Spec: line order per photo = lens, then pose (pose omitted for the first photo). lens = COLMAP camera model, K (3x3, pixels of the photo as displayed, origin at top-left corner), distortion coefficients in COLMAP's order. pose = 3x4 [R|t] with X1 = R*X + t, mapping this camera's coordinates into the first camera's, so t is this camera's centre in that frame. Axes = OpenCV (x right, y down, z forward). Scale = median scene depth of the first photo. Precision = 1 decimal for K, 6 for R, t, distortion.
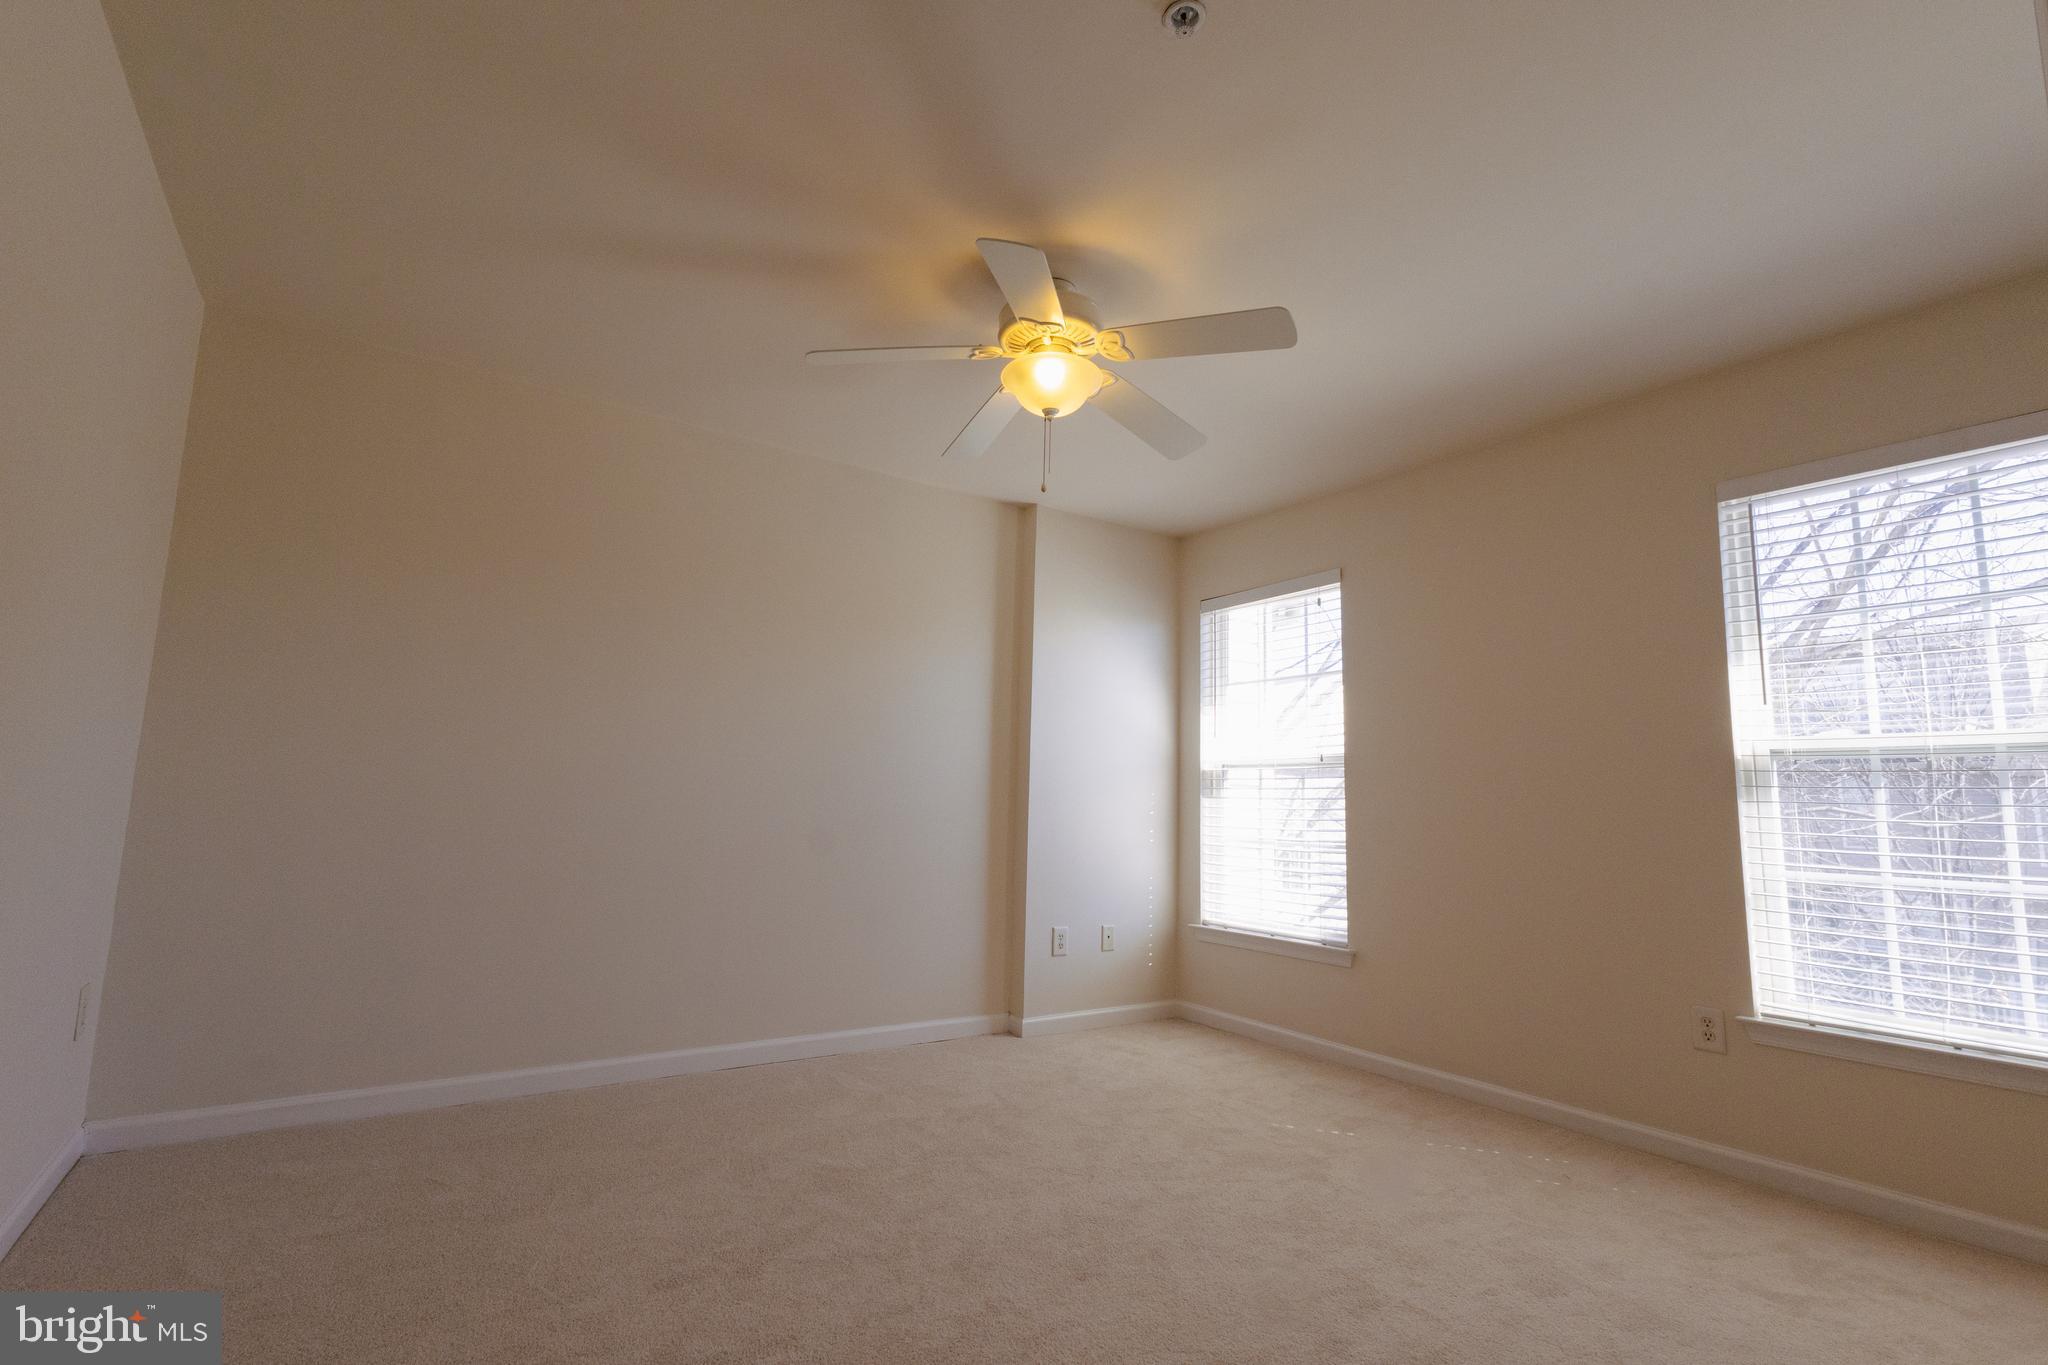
lens RADIAL K [[943.2, 0, 1111.6], [0, 943.2, 681.0], [0, 0, 1]] dist [-0.001195, 0.005476]
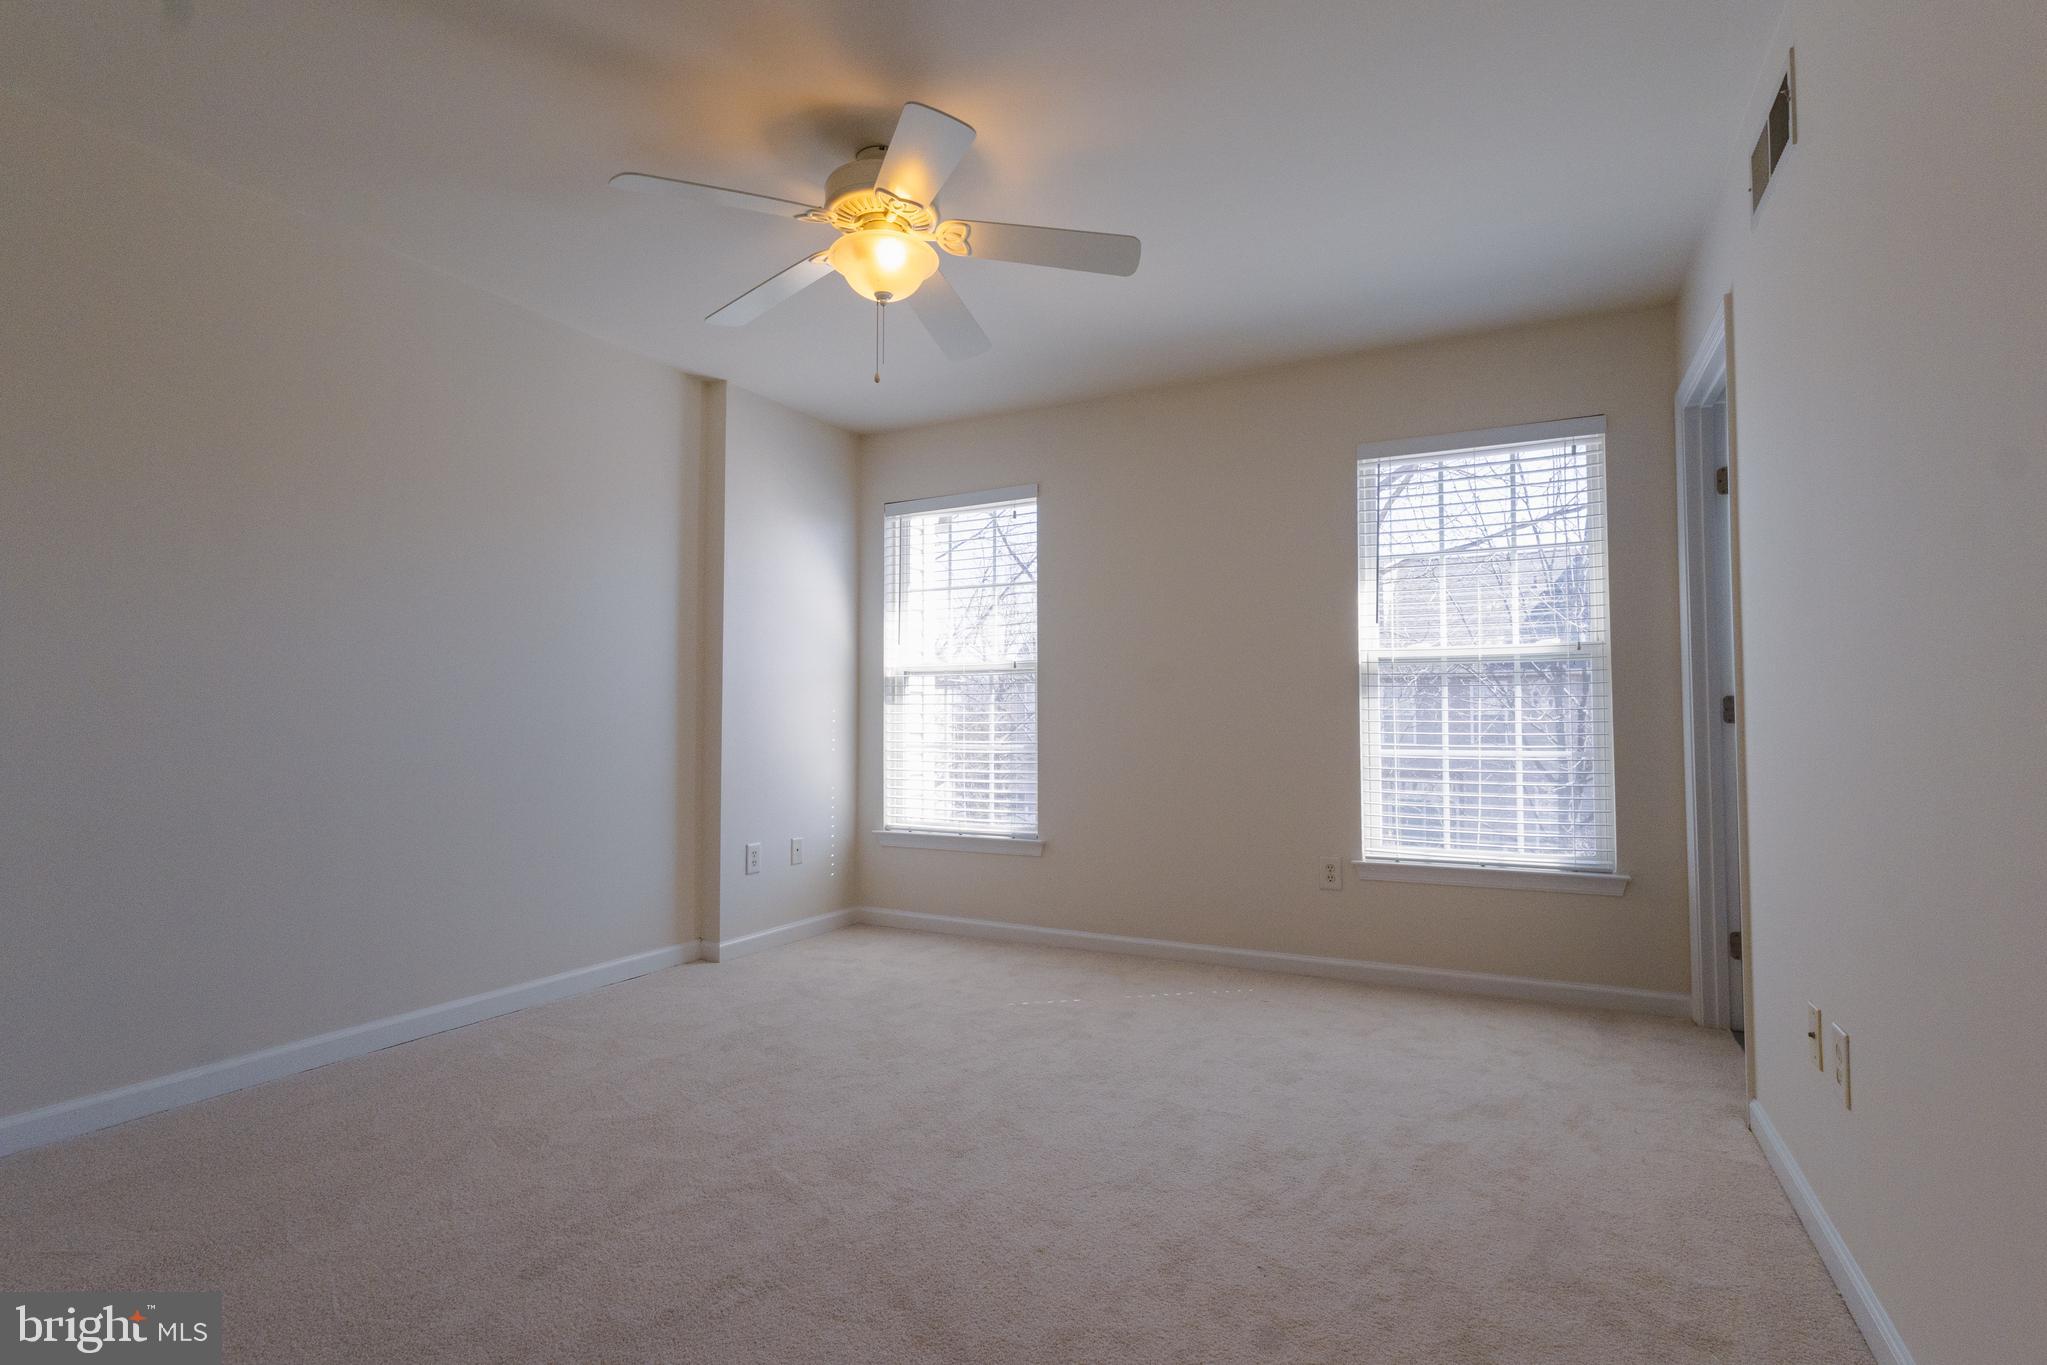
lens RADIAL K [[942.7, 0, 1111.1], [0, 942.7, 681.0], [0, 0, 1]] dist [-0.001195, 0.005476]
pose [[0.885349, -0.009284, 0.464835, -0.186372], [-0.036690, 0.995287, 0.089760, 0.001490], [-0.463477, -0.096524, 0.880836, 0.021529]]
